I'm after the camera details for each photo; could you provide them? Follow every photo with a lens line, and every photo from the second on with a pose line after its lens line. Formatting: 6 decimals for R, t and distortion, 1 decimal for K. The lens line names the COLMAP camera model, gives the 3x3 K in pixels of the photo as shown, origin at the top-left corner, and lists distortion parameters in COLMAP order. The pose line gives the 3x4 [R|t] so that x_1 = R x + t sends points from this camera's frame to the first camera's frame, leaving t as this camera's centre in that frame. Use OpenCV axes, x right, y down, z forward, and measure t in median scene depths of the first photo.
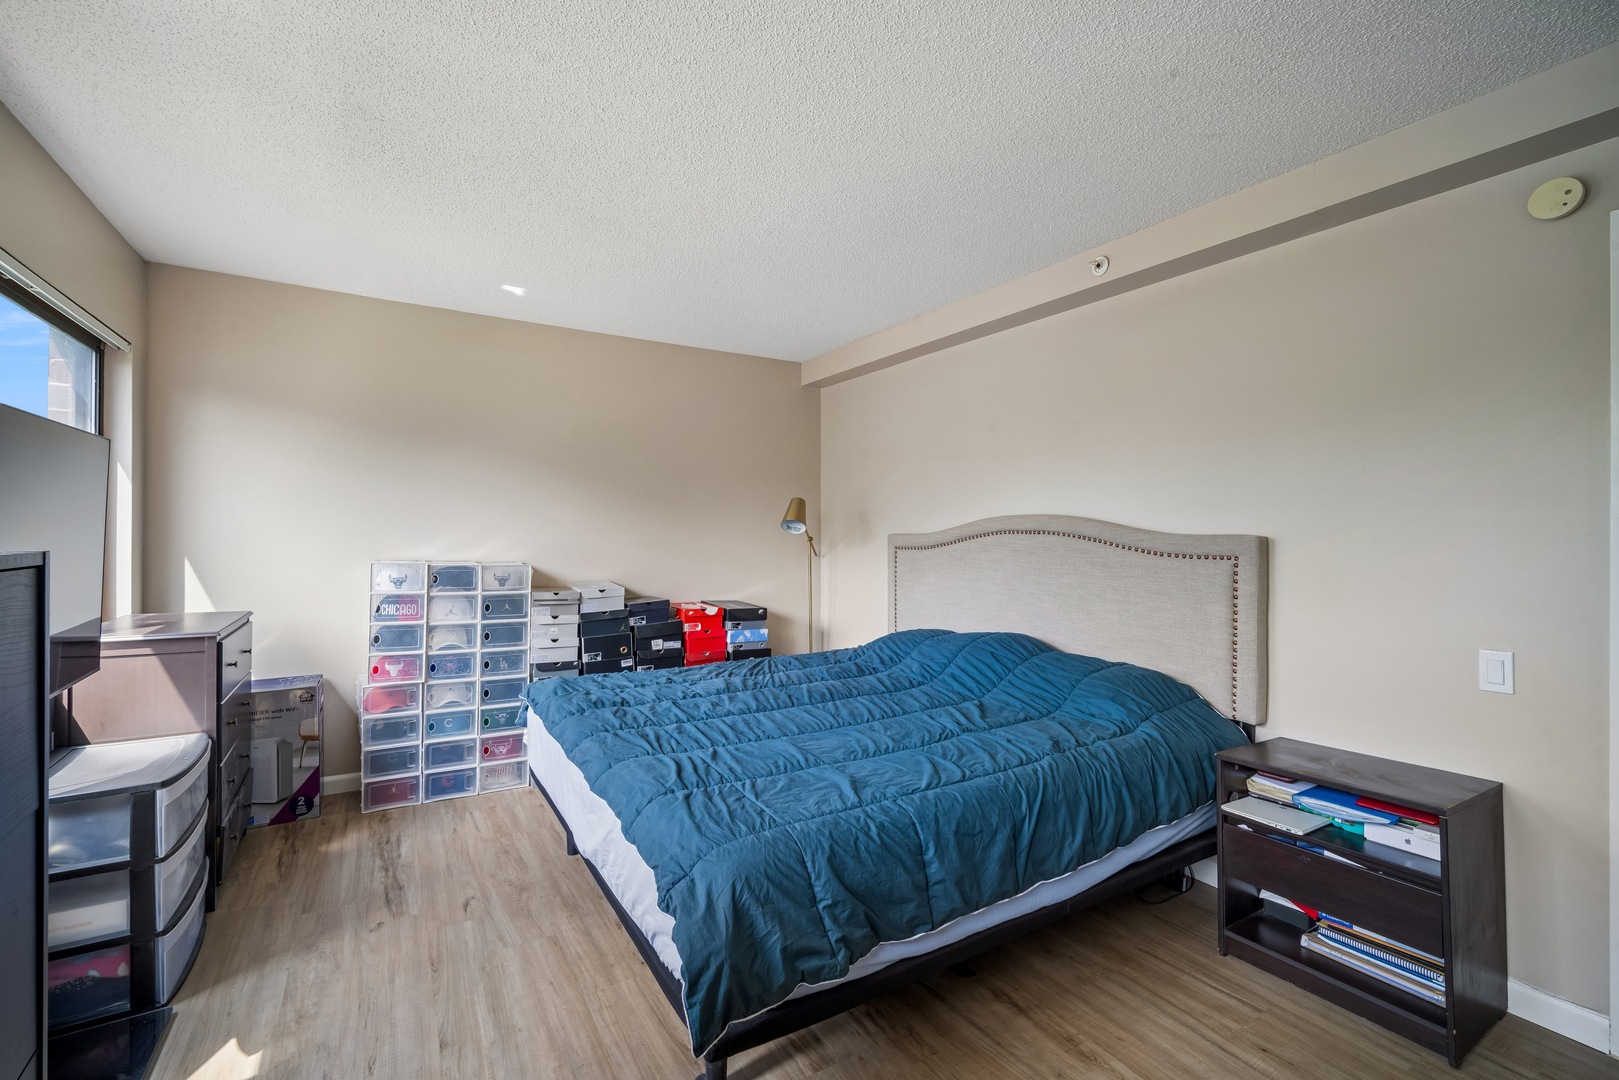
lens RADIAL K [[703.6, 0, 804.9], [0, 703.6, 535.4], [0, 0, 1]] dist [-0.003980, 0.001779]
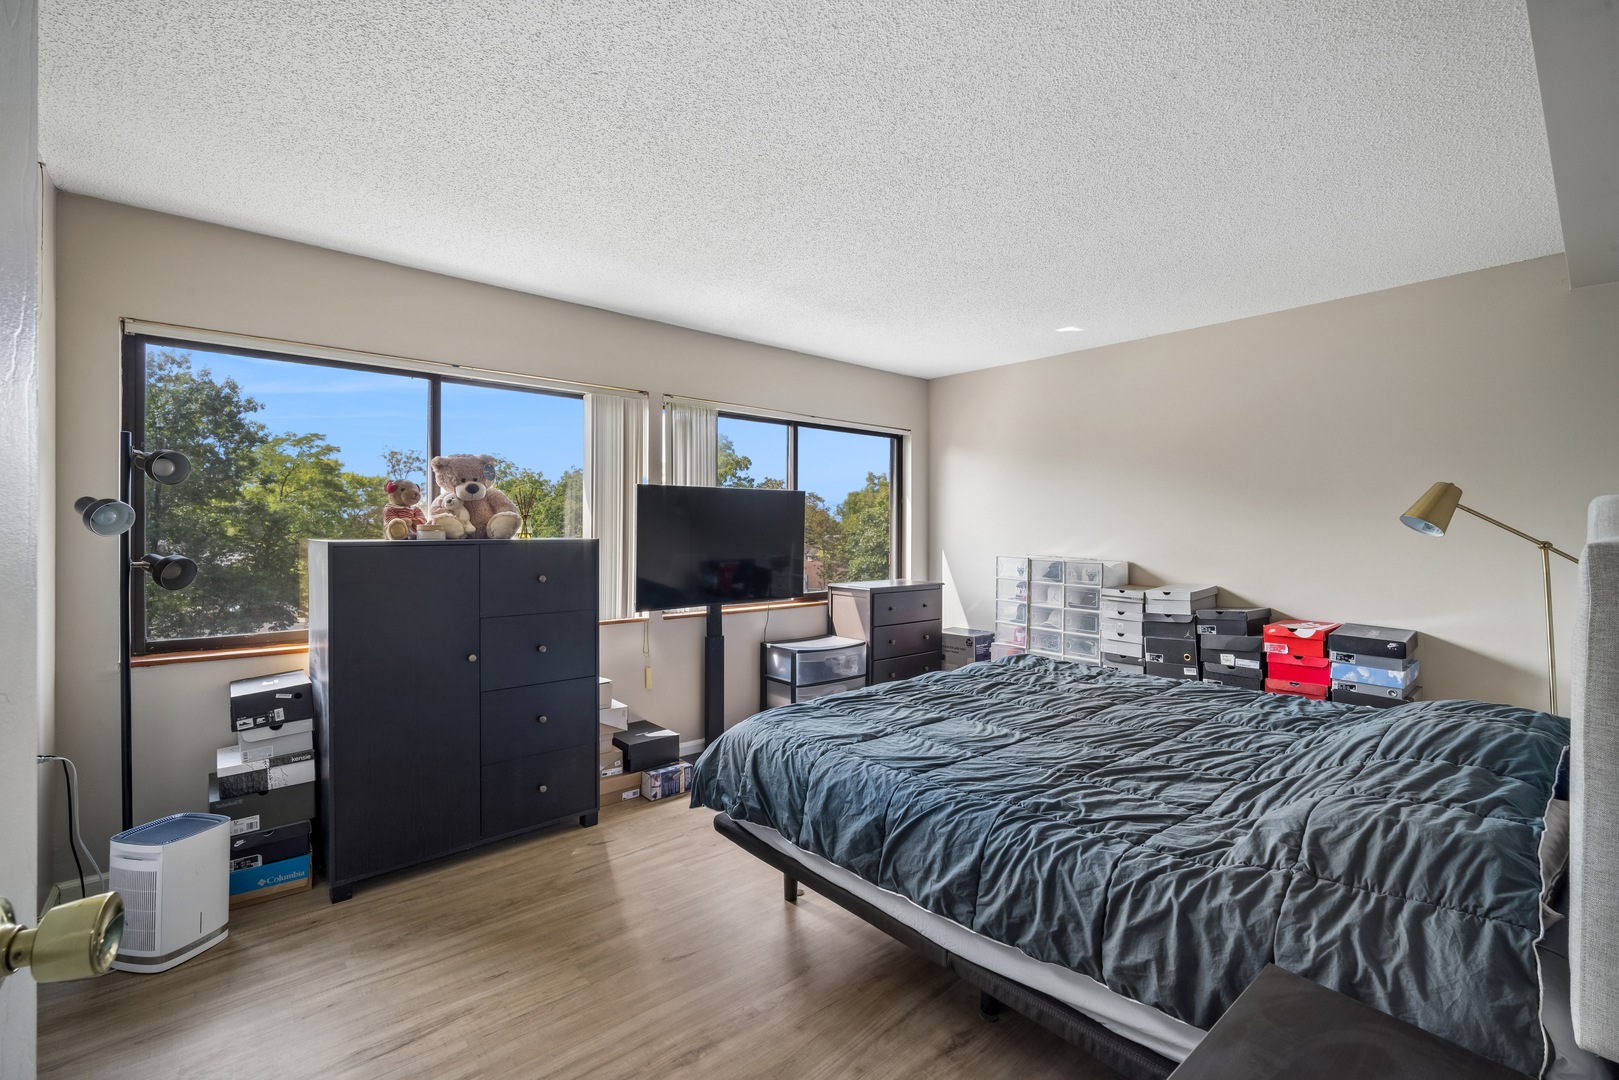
lens RADIAL K [[703.6, 0, 803.6], [0, 703.6, 533.7], [0, 0, 1]] dist [-0.003980, 0.001779]
pose [[0.144326, -0.003012, -0.989526, 0.628572], [-0.001154, 0.999994, -0.003212, -0.001382], [0.989530, 0.001605, 0.144321, 0.356568]]
